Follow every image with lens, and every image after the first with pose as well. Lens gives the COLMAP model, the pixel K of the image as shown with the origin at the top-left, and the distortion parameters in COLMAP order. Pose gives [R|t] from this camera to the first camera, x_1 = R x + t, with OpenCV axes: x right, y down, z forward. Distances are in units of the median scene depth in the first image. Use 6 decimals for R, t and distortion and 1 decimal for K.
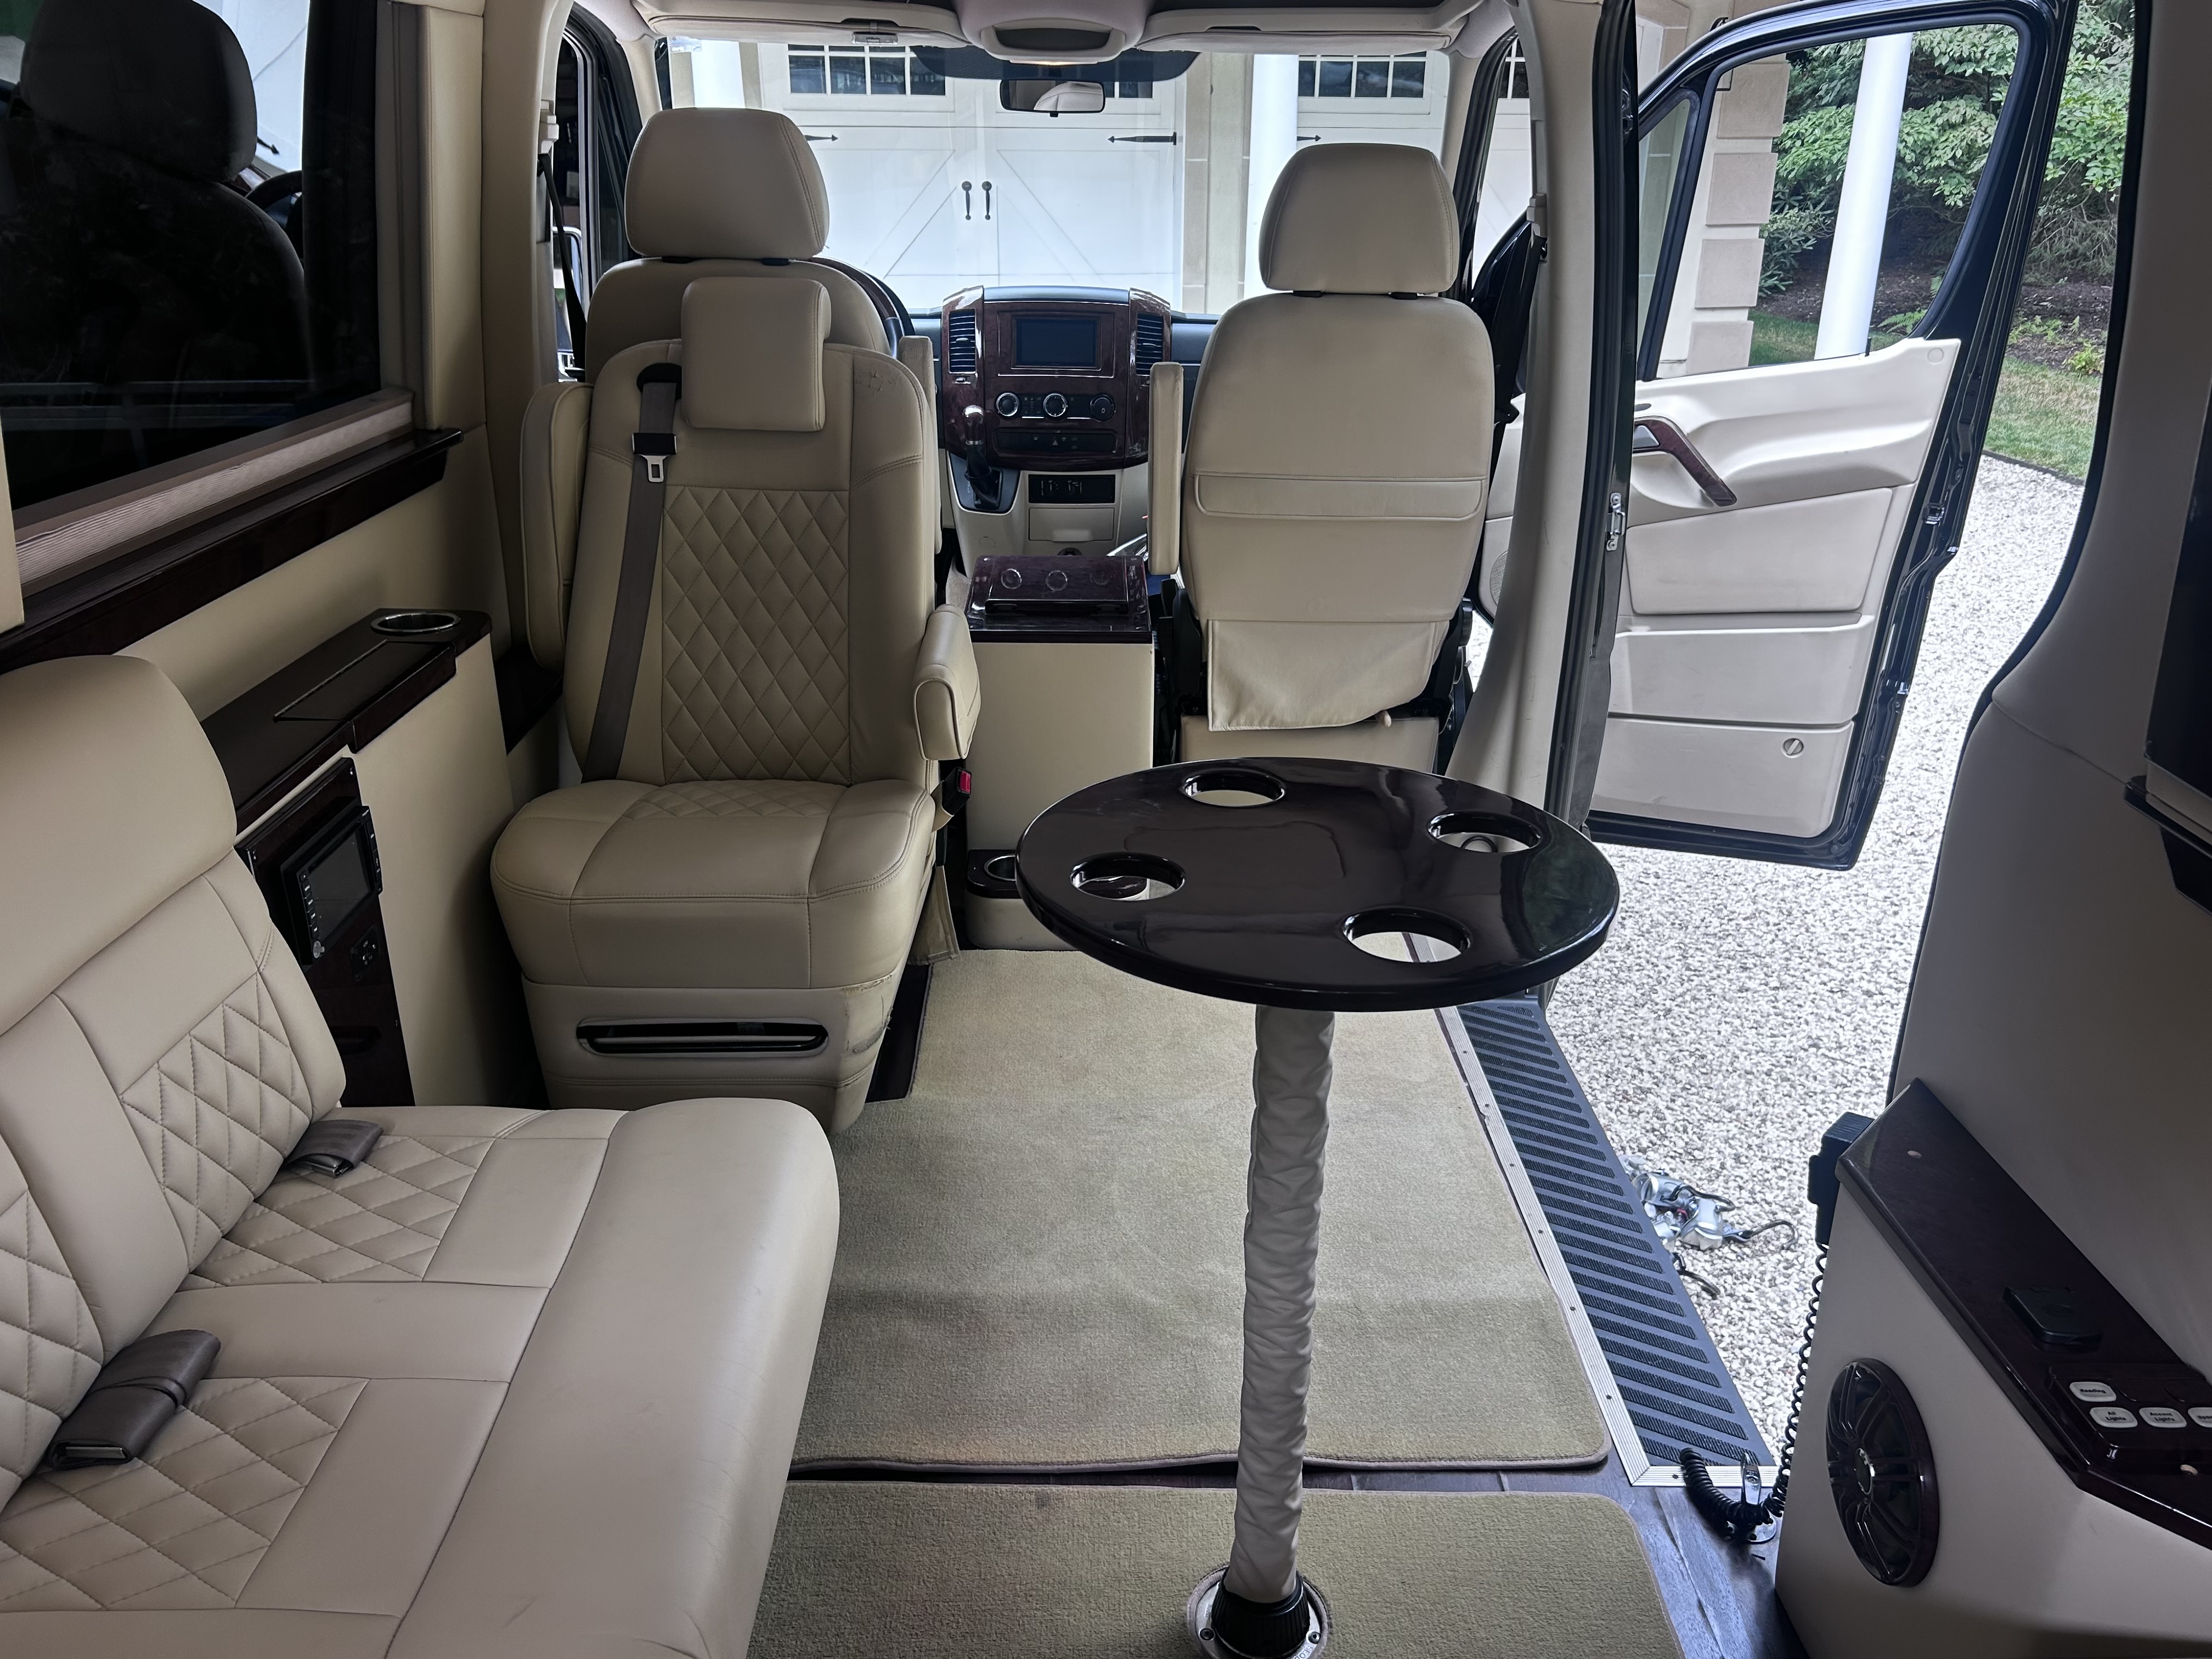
lens RADIAL K [[1703.2, 0, 1113.9], [0, 1703.2, 819.9], [0, 0, 1]] dist [0.026585, -0.017840]
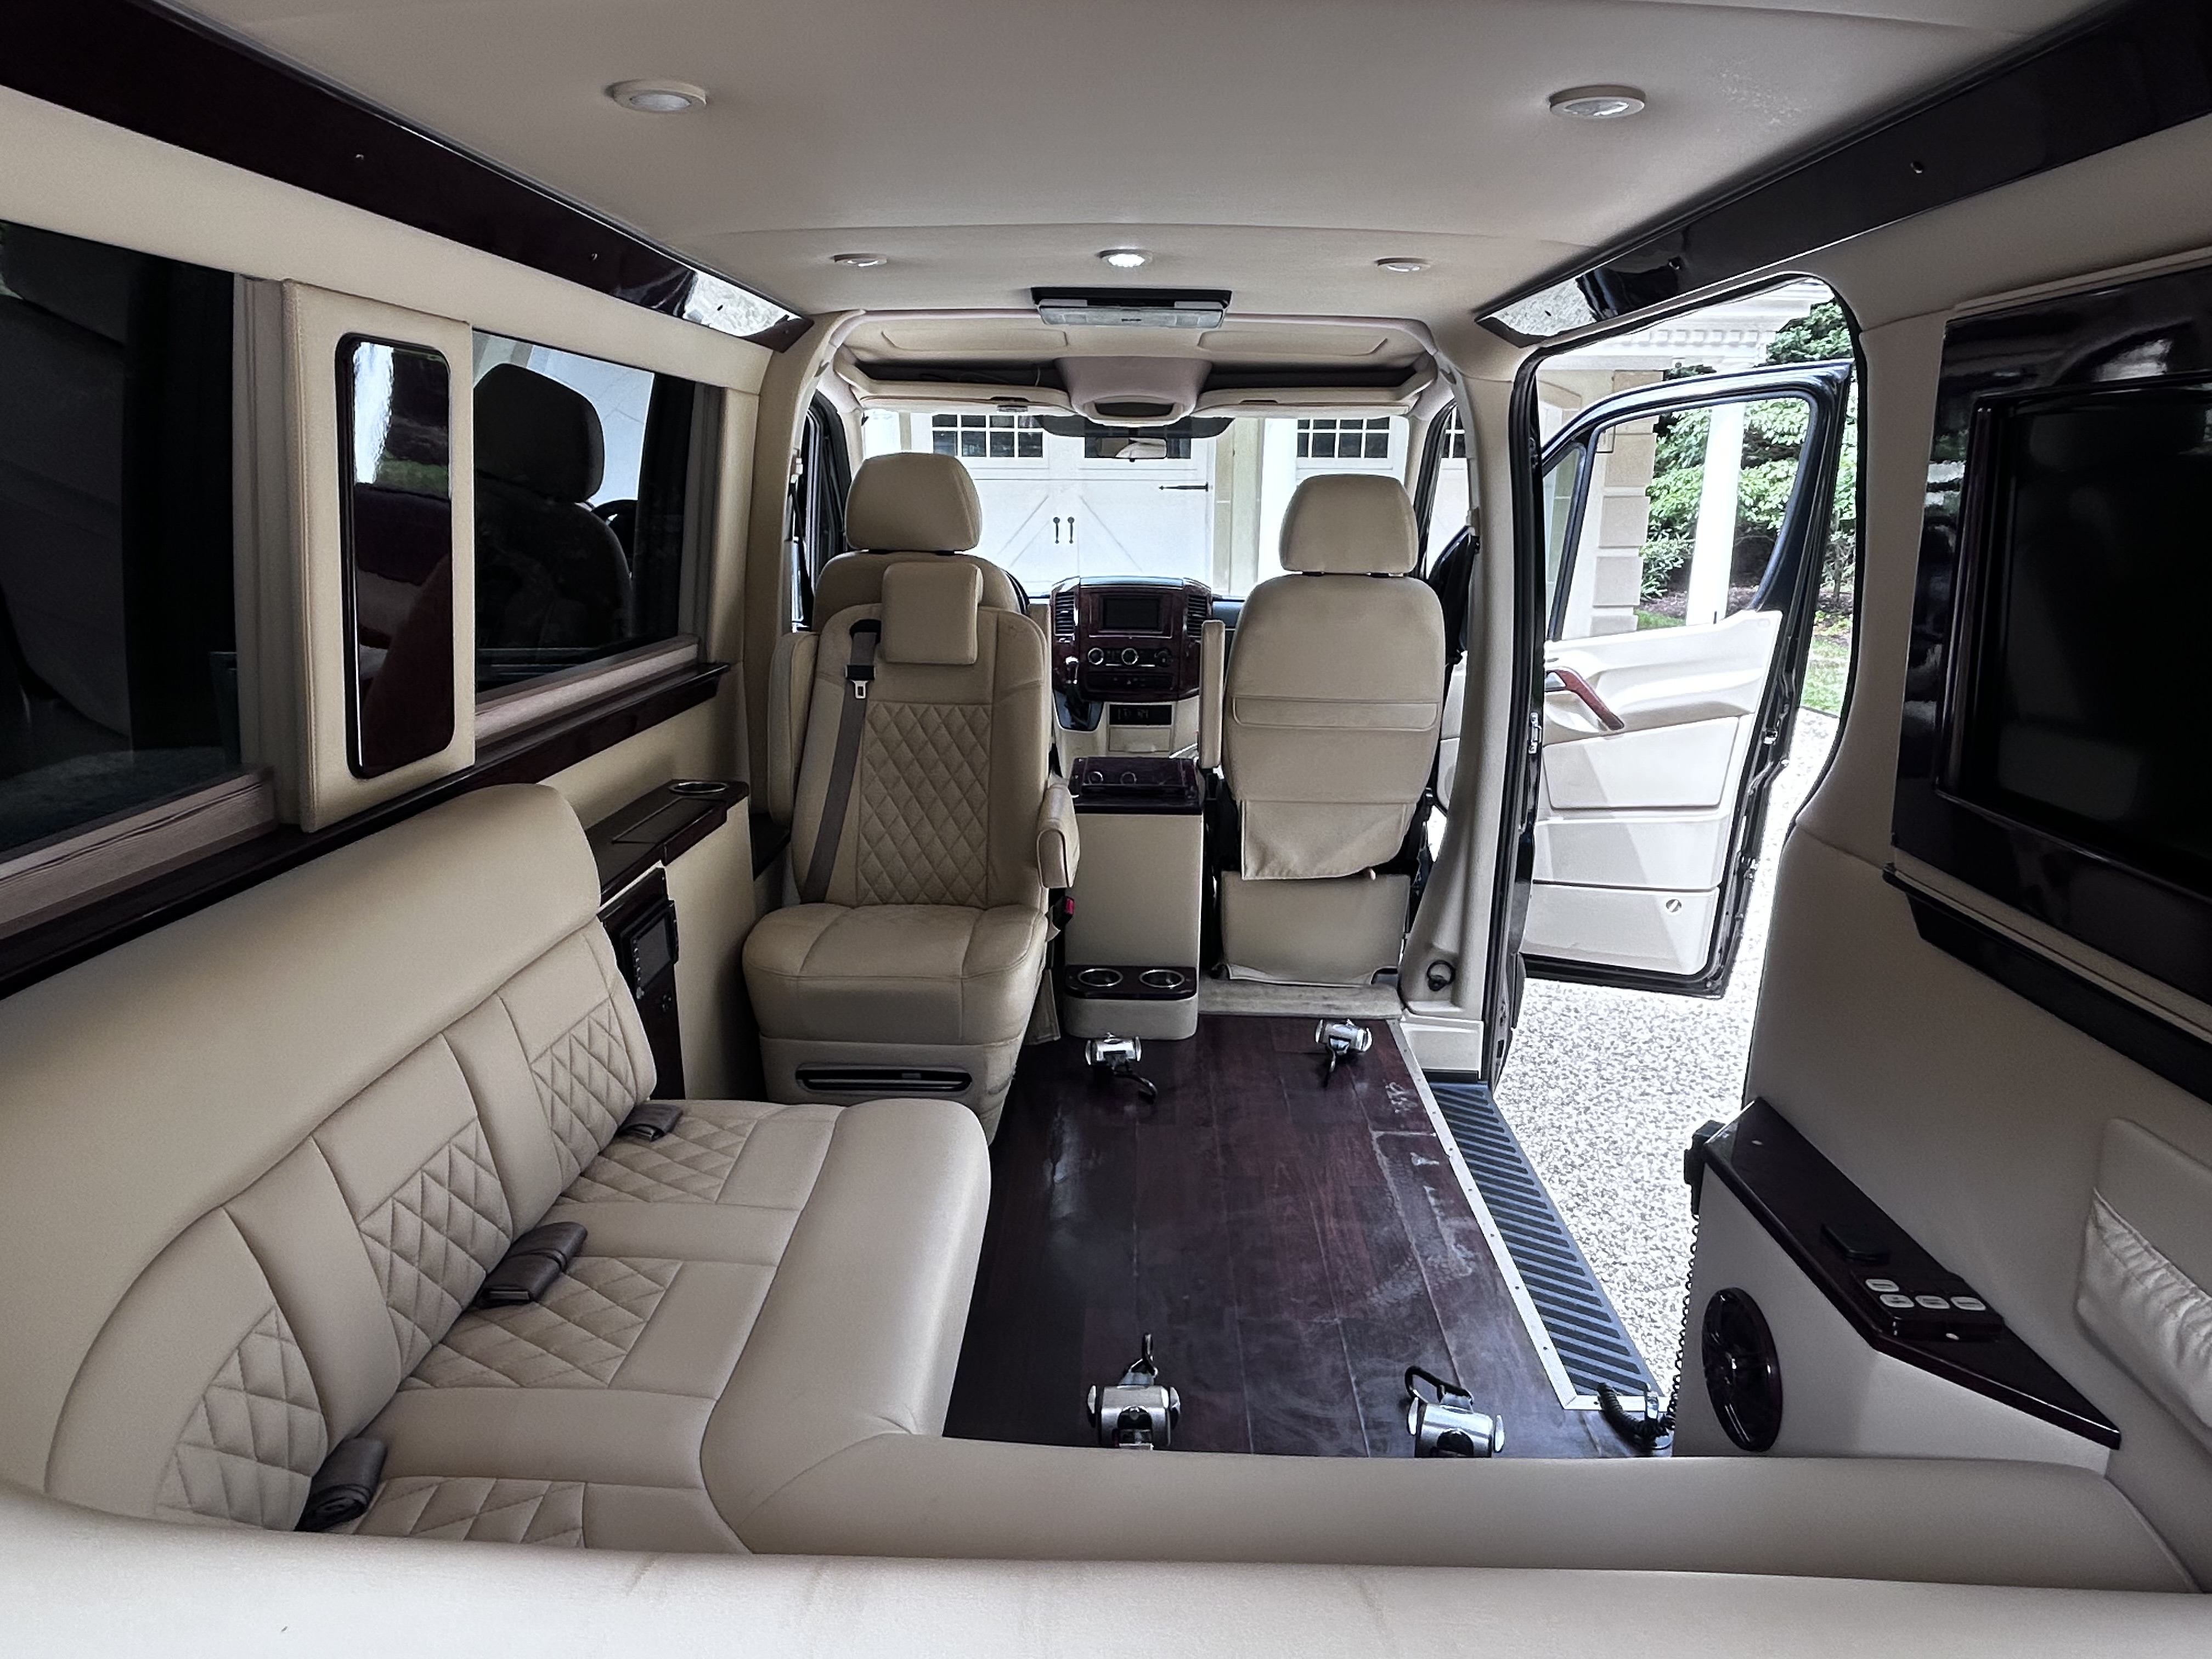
lens RADIAL K [[1305.7, 0, 1094.3], [0, 1305.7, 818.0], [0, 0, 1]] dist [-0.001190, 0.001141]
pose [[0.998866, 0.009851, -0.046576, -0.016830], [-0.015985, 0.990955, -0.133242, 0.045219], [0.044842, 0.133836, 0.989988, -0.069414]]
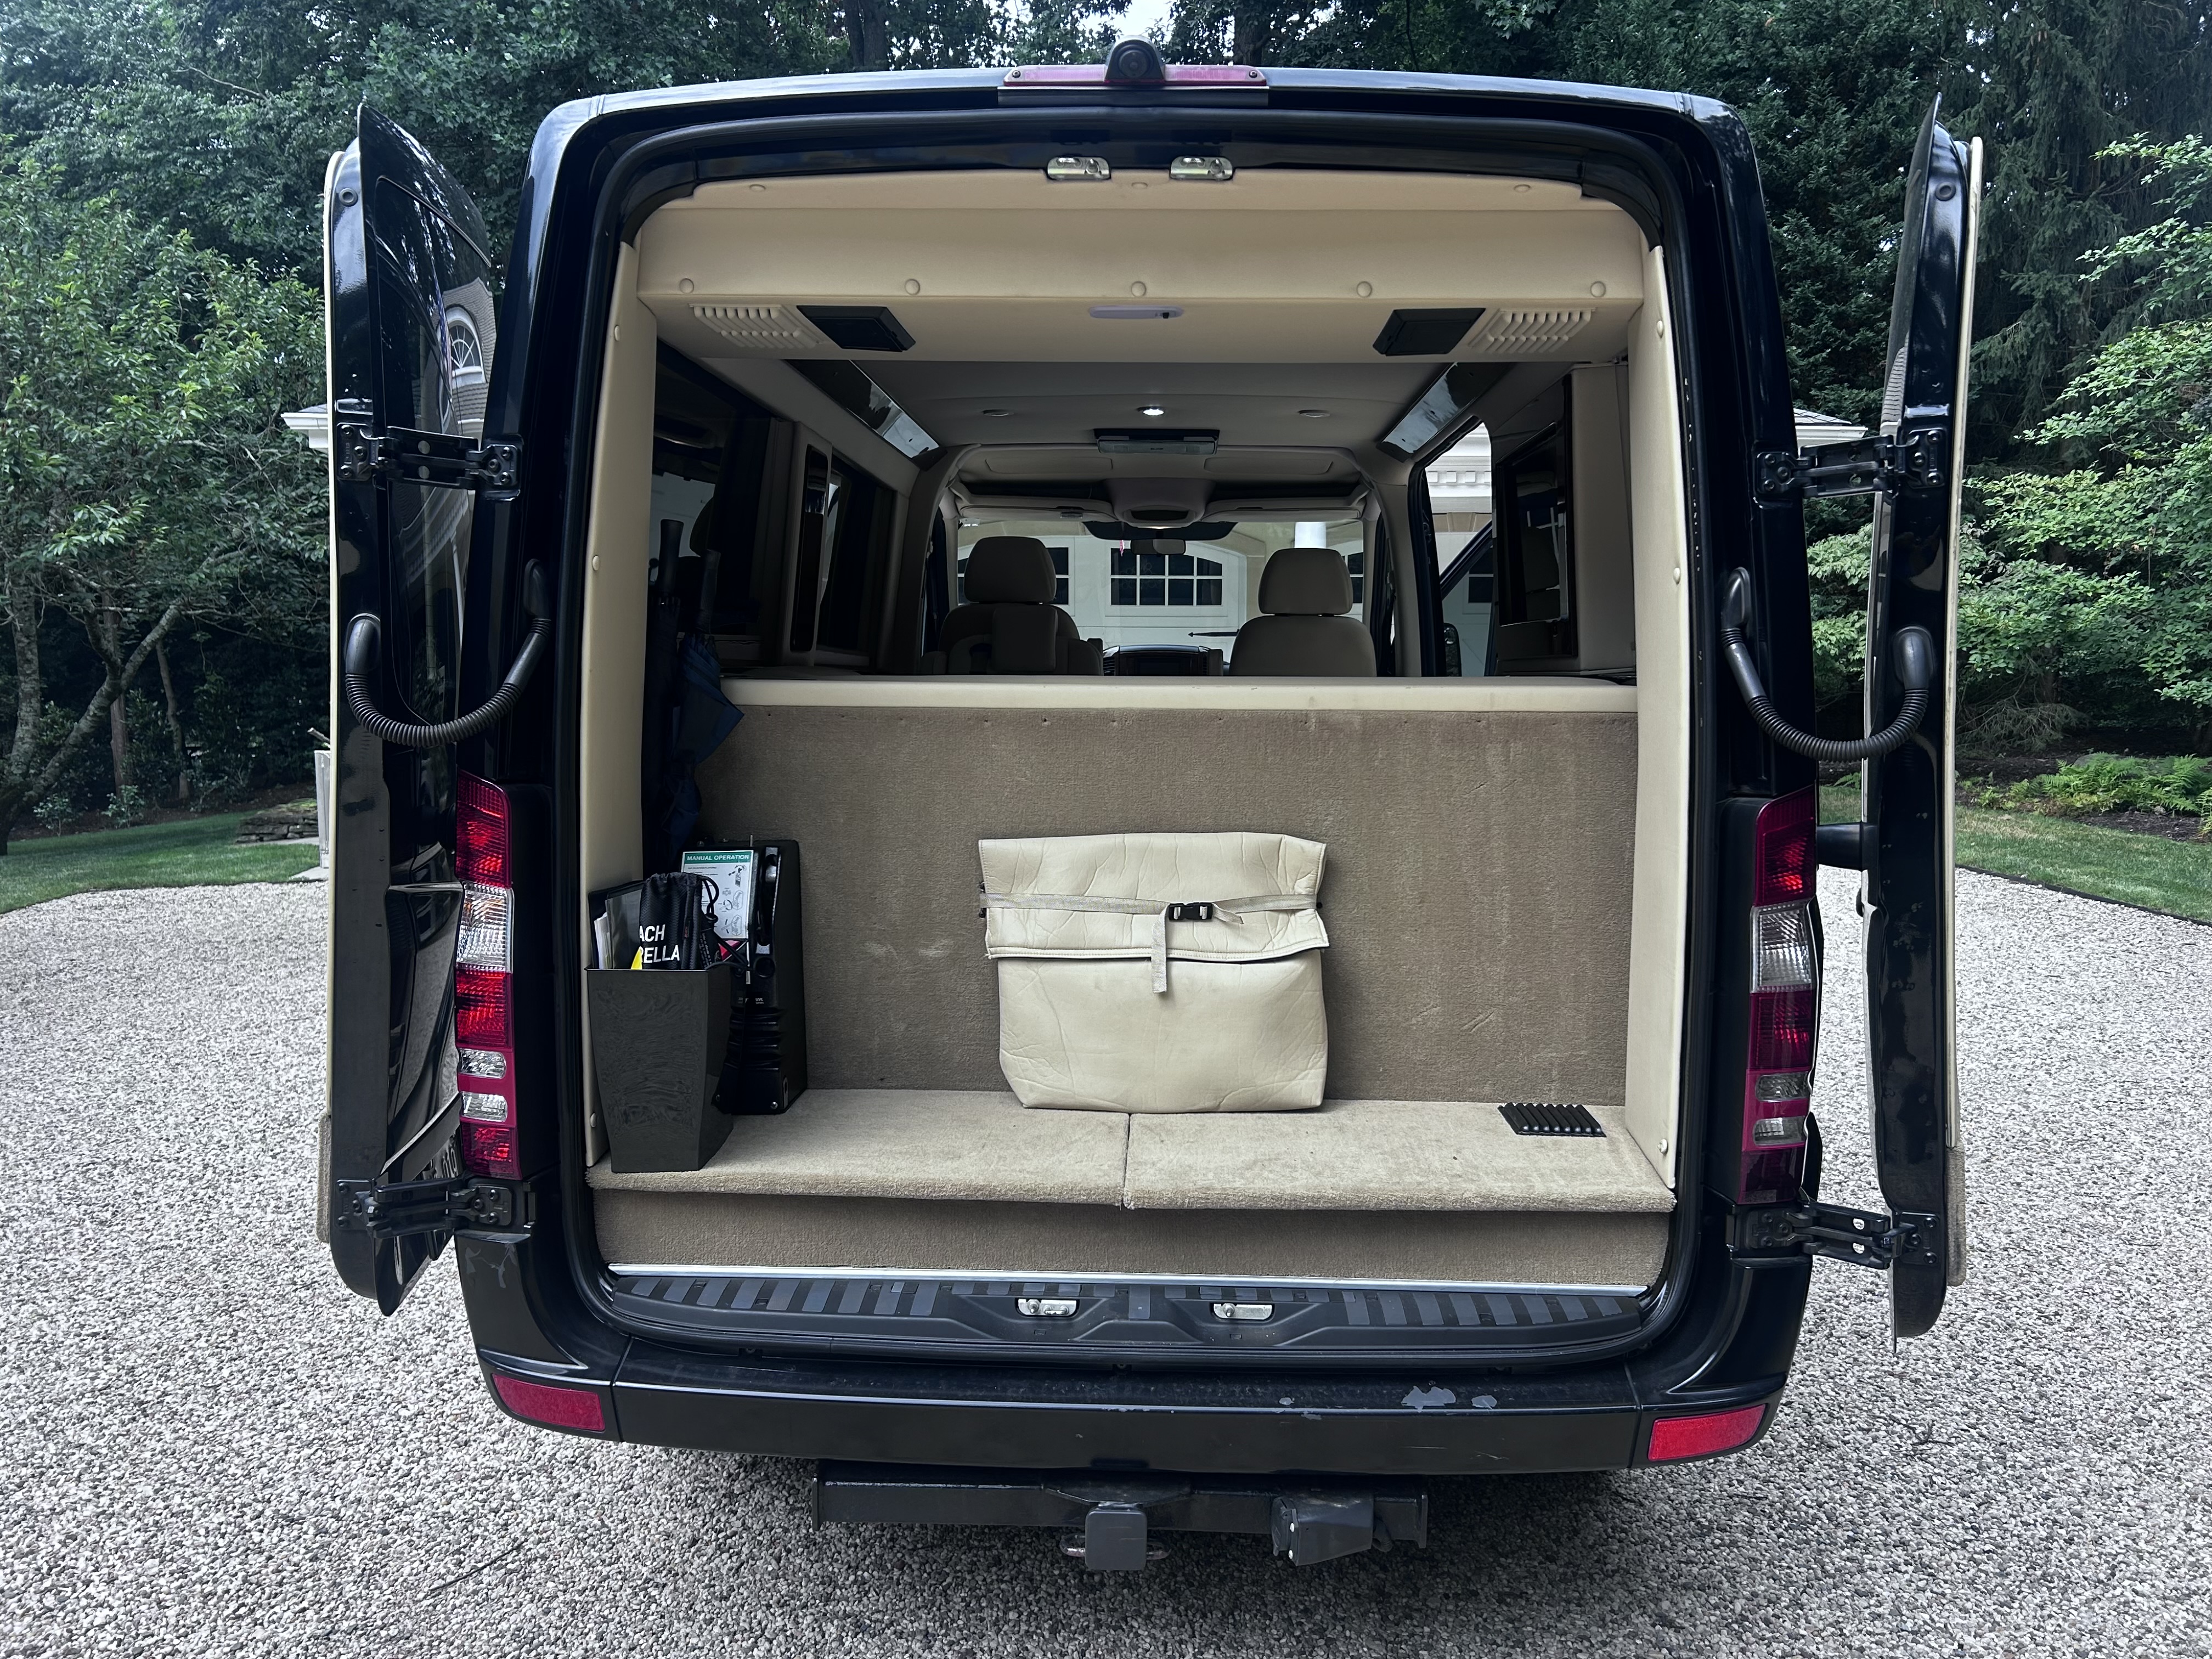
lens RADIAL K [[1703.2, 0, 1111.8], [0, 1703.2, 839.0], [0, 0, 1]] dist [0.026585, -0.017840]
pose [[0.998709, -0.004834, -0.050569, 0.008614], [-0.009840, 0.958201, -0.285927, 0.569649], [0.049837, 0.286056, 0.956916, -0.957981]]
